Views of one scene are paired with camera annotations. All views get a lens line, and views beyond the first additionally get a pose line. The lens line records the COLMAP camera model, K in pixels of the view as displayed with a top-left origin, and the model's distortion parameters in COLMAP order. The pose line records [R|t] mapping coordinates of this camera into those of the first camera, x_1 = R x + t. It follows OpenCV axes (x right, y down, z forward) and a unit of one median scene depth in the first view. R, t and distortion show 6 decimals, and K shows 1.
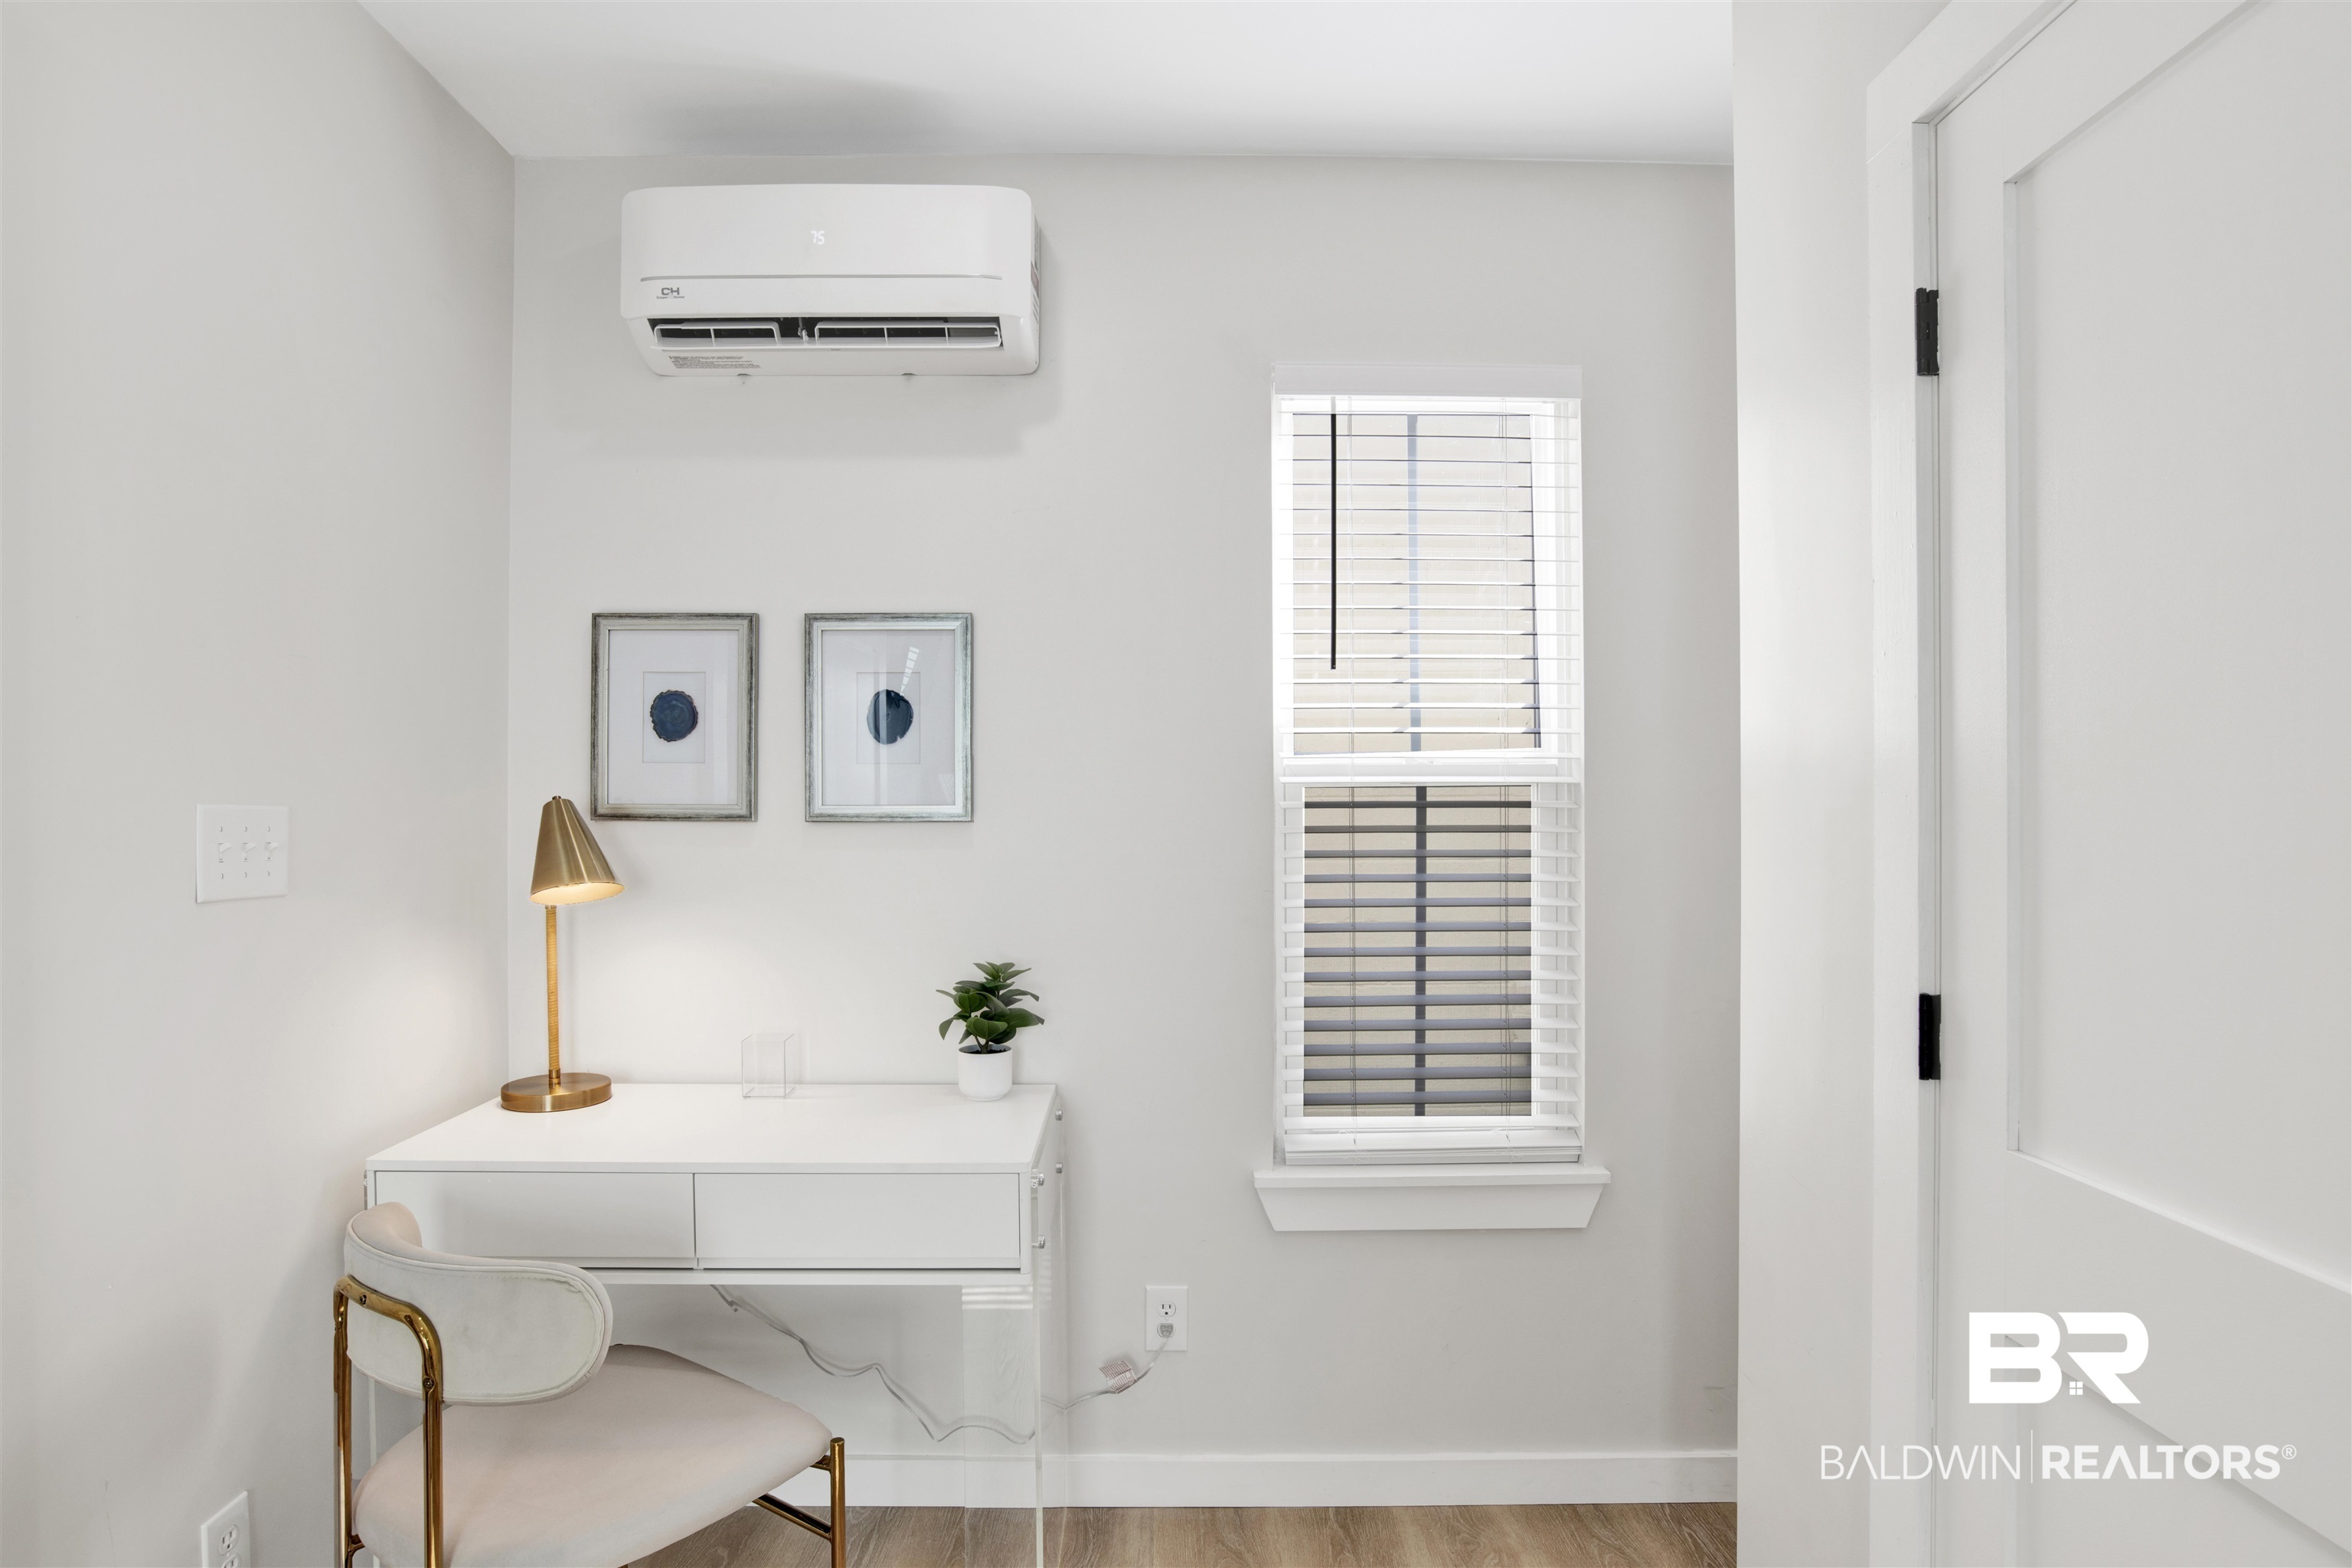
lens RADIAL K [[1312.5, 0, 1201.6], [0, 1312.5, 802.3], [0, 0, 1]] dist [-0.057417, 0.019186]
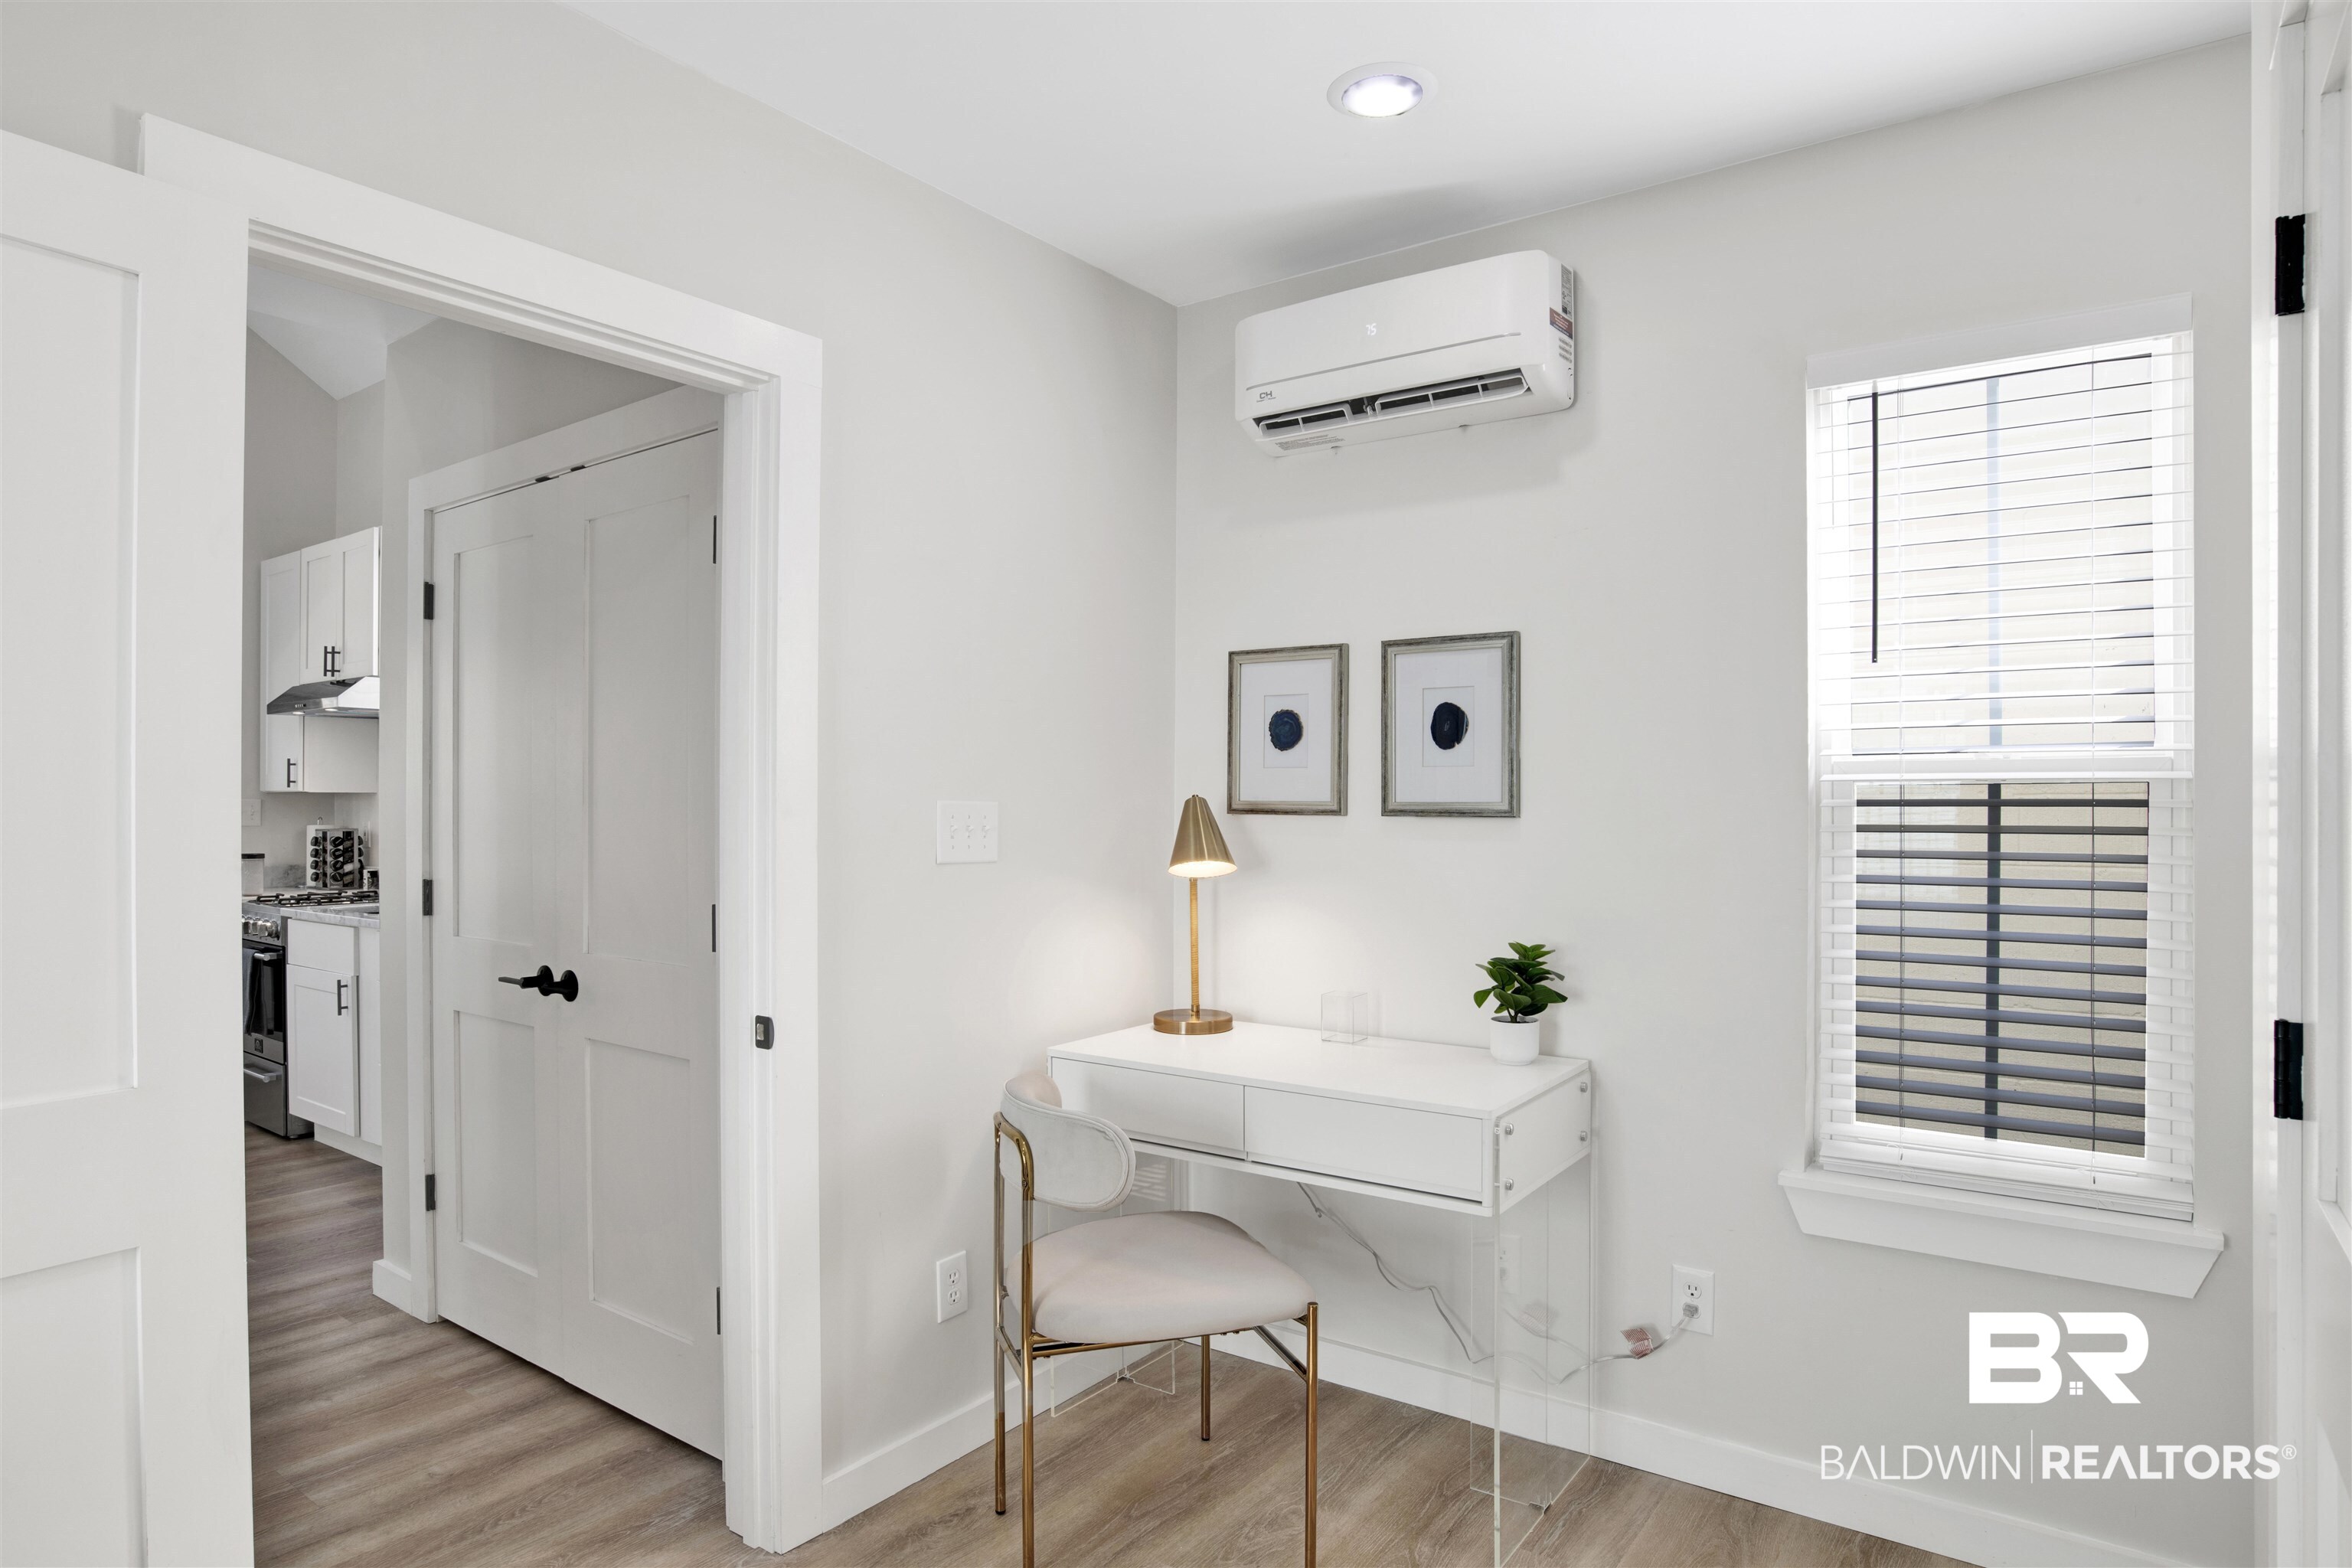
lens RADIAL K [[1335.4, 0, 1176.0], [0, 1335.4, 784.0], [0, 0, 1]] dist [-0.056481, 0.025849]
pose [[0.805368, -0.005381, -0.592750, 0.266586], [-0.001738, 0.999933, -0.011439, -0.000012], [0.592772, 0.010243, 0.805305, -0.089448]]
